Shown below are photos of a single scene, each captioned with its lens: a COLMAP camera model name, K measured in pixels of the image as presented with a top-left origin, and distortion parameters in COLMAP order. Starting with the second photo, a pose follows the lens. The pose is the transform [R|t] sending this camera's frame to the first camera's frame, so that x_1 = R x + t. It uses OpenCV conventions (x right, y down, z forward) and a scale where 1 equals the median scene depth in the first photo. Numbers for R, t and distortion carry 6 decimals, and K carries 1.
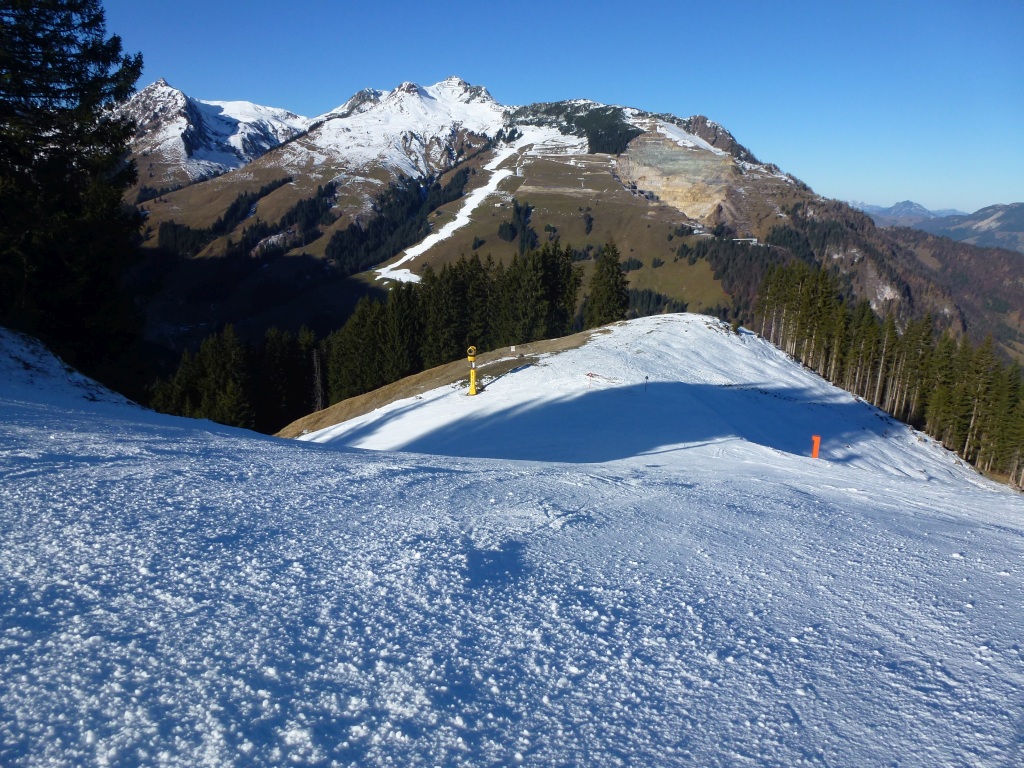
lens RADIAL K [[746.2, 0, 512.0], [0, 746.2, 384.0], [0, 0, 1]] dist [-0.040467, 0.007575]
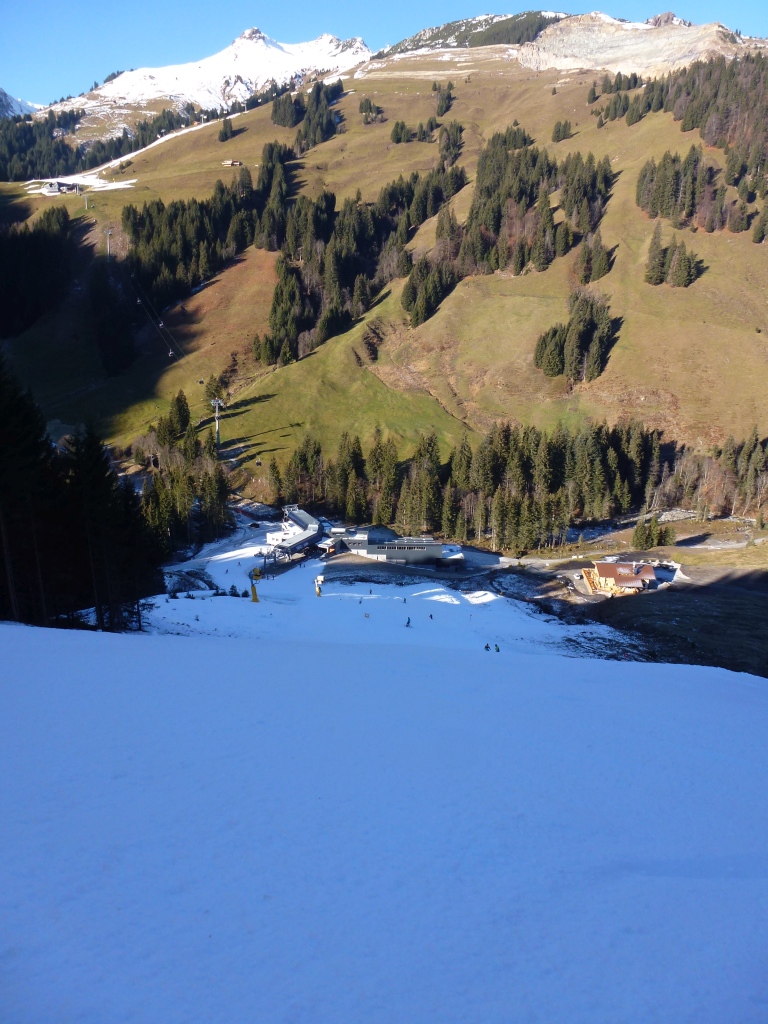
lens RADIAL K [[746.2, 0, 384.0], [0, 746.2, 512.0], [0, 0, 1]] dist [-0.040467, 0.007575]
pose [[0.994071, 0.014311, -0.107791, 0.094284], [-0.009642, 0.998998, 0.043714, 0.047100], [0.108308, -0.042415, 0.993212, 0.349038]]
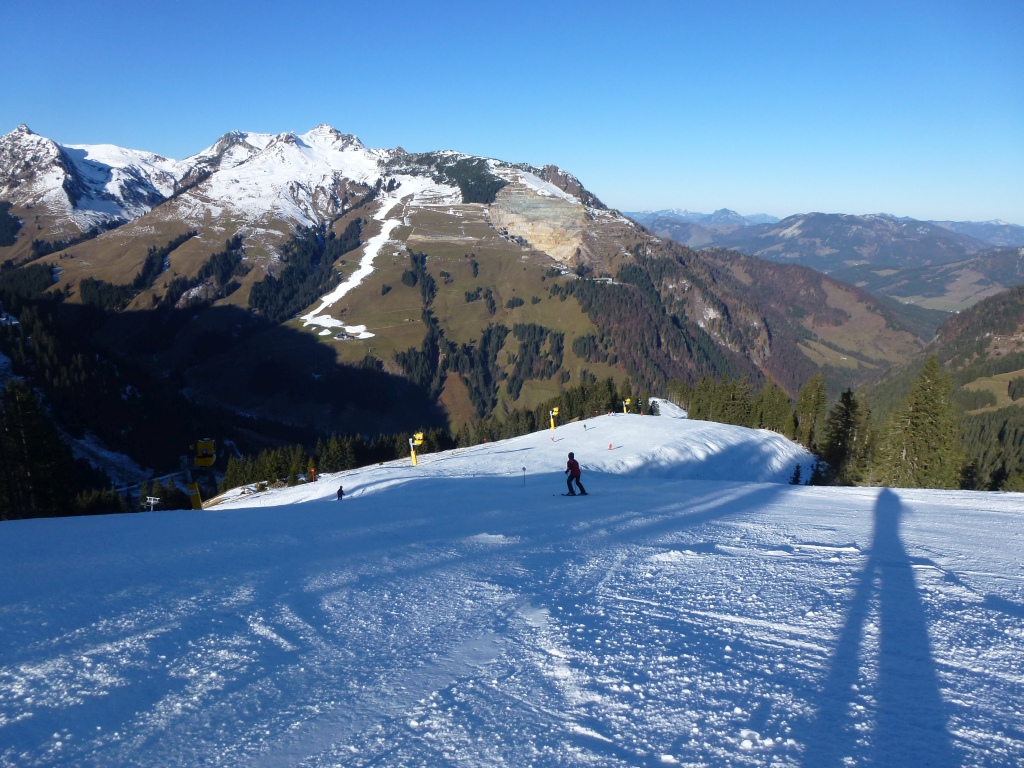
lens RADIAL K [[746.2, 0, 512.0], [0, 746.2, 384.0], [0, 0, 1]] dist [-0.040467, 0.007575]
pose [[0.978081, -0.067316, 0.197045, -0.068904], [0.070669, 0.997449, -0.010027, -0.009809], [-0.195868, 0.023732, 0.980343, -0.146255]]
